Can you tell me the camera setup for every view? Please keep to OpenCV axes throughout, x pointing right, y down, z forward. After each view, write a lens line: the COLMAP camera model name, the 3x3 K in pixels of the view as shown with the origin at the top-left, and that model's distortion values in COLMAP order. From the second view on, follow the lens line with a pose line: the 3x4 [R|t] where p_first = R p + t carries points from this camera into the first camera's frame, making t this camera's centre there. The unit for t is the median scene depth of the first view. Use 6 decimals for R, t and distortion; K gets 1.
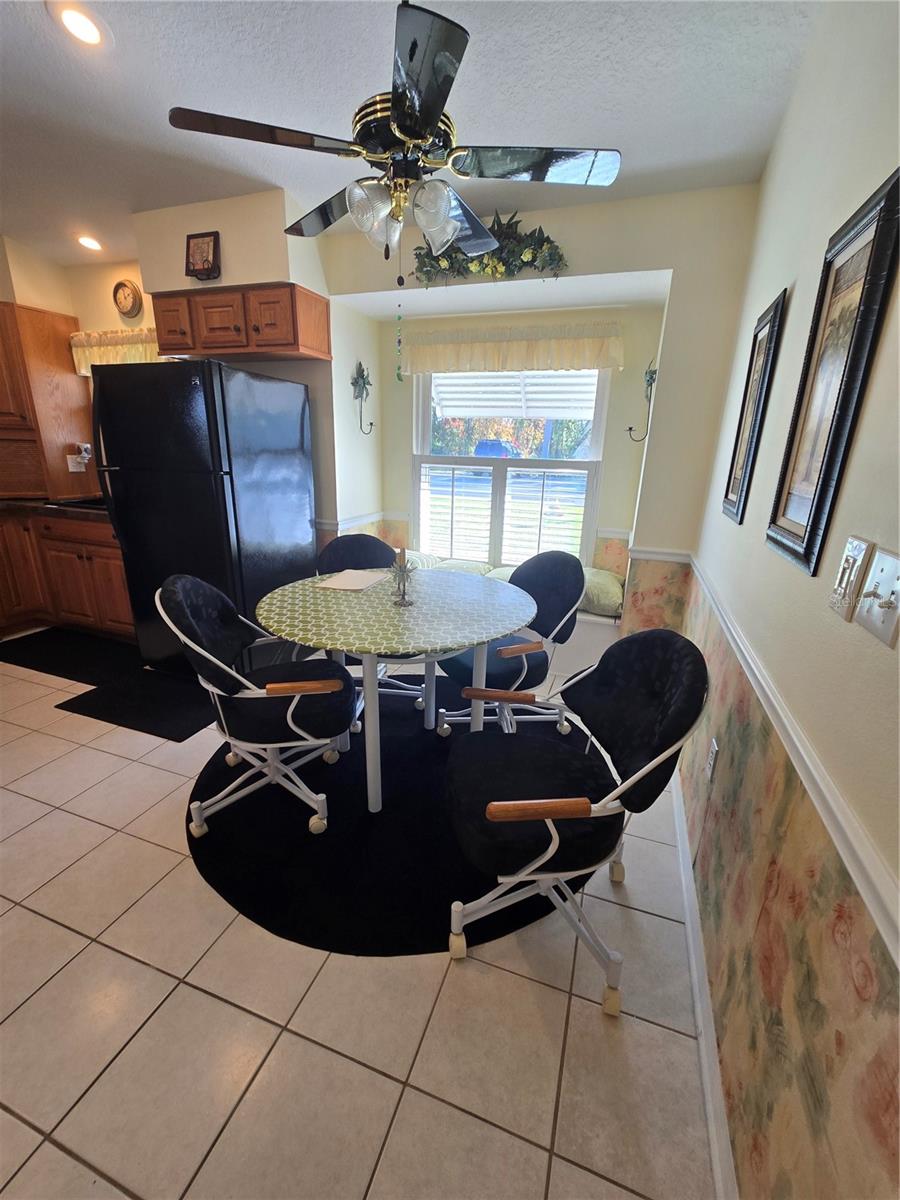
lens RADIAL K [[490.3, 0, 450.6], [0, 490.3, 601.3], [0, 0, 1]] dist [0.002366, 0.001587]
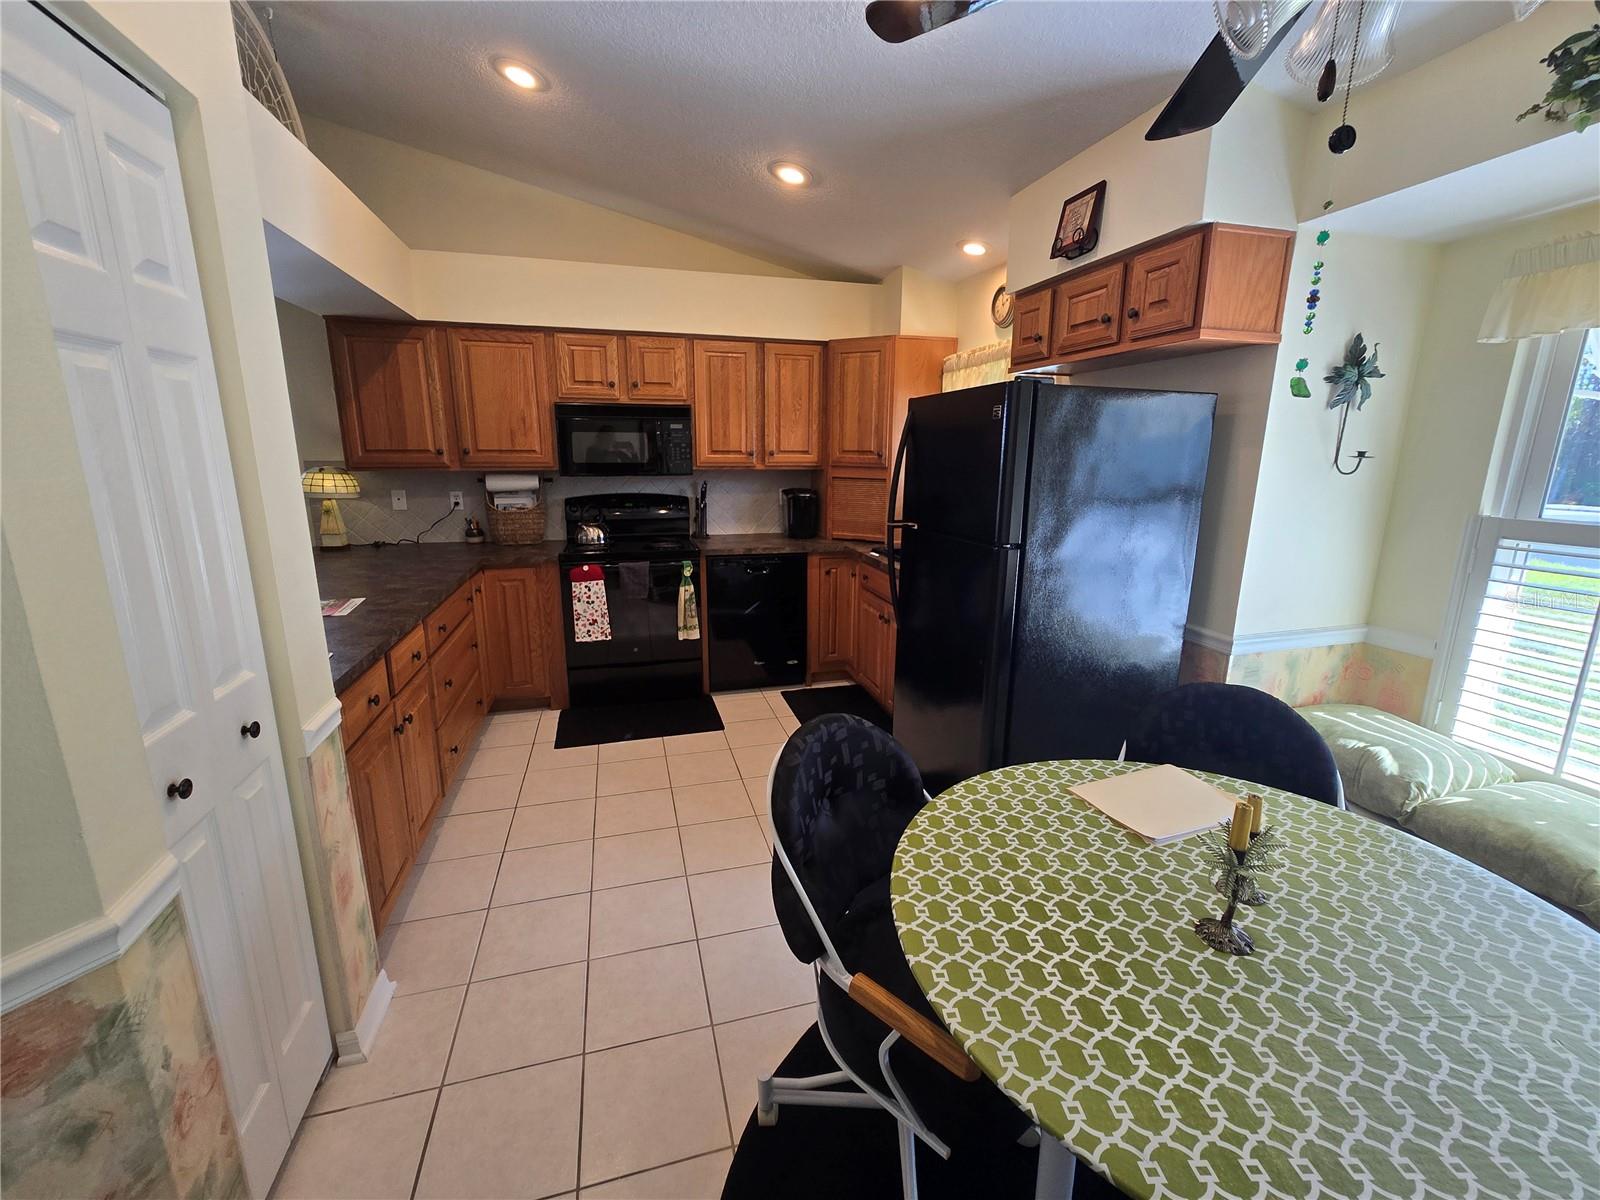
lens RADIAL K [[653.8, 0, 801.7], [0, 653.8, 591.4], [0, 0, 1]] dist [0.002366, 0.001587]
pose [[0.589013, 0.146131, -0.794802, 0.055088], [-0.232641, 0.972542, 0.006404, -0.127422], [0.773913, 0.181131, 0.606836, 0.246588]]
